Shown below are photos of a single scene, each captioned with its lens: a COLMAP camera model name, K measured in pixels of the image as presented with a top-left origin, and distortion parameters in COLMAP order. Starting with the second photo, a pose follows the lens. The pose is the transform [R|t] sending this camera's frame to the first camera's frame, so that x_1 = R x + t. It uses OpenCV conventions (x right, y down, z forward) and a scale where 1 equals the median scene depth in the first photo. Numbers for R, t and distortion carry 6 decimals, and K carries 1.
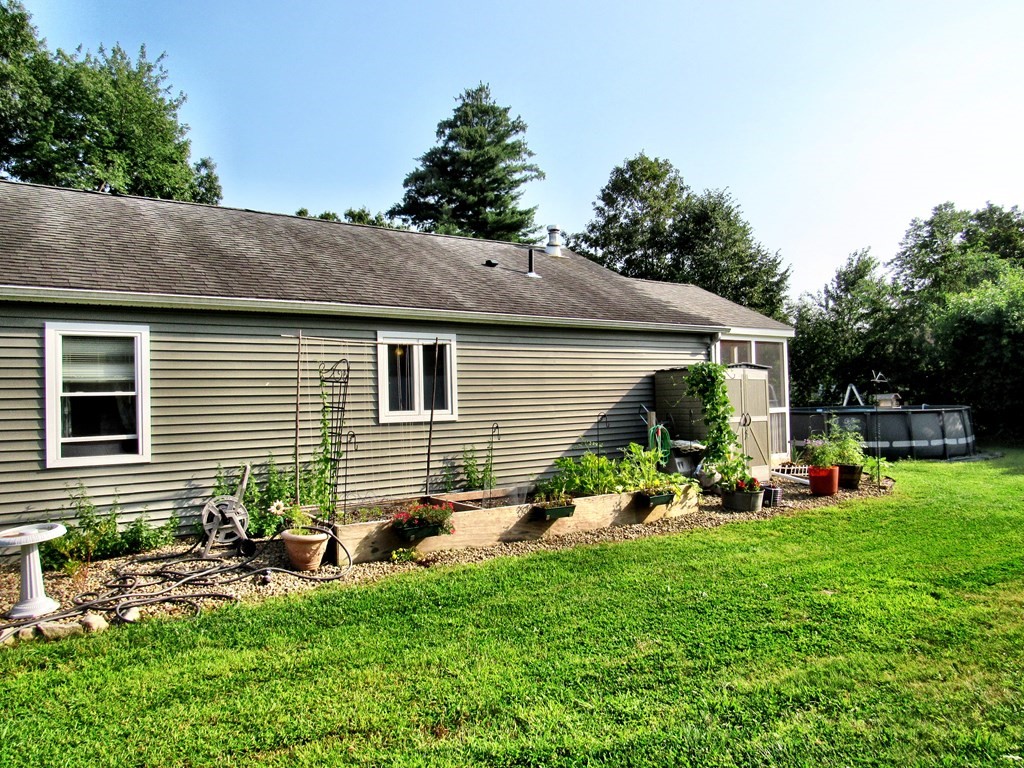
lens RADIAL K [[733.5, 0, 512.0], [0, 733.5, 384.0], [0, 0, 1]] dist [-0.025753, 0.010846]
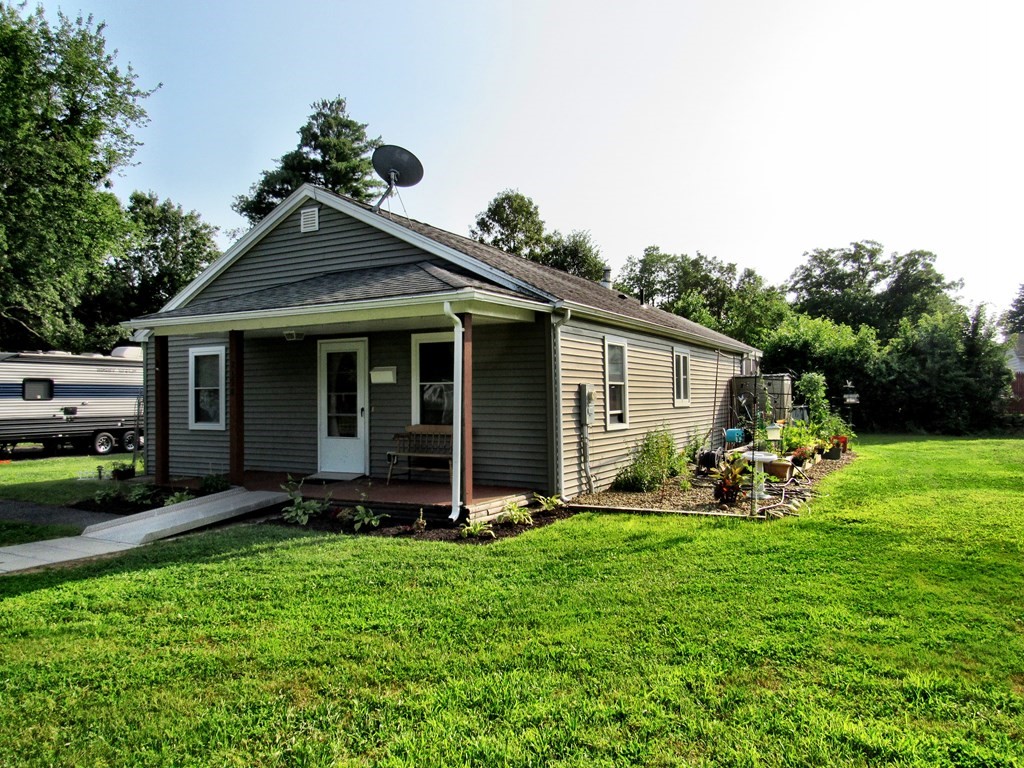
lens RADIAL K [[738.8, 0, 512.0], [0, 738.8, 384.0], [0, 0, 1]] dist [-0.008230, -0.001302]
pose [[0.908223, 0.022084, 0.417903, -0.250261], [-0.018354, 0.999748, -0.012942, 0.007016], [-0.418084, 0.004084, 0.908399, -0.055647]]
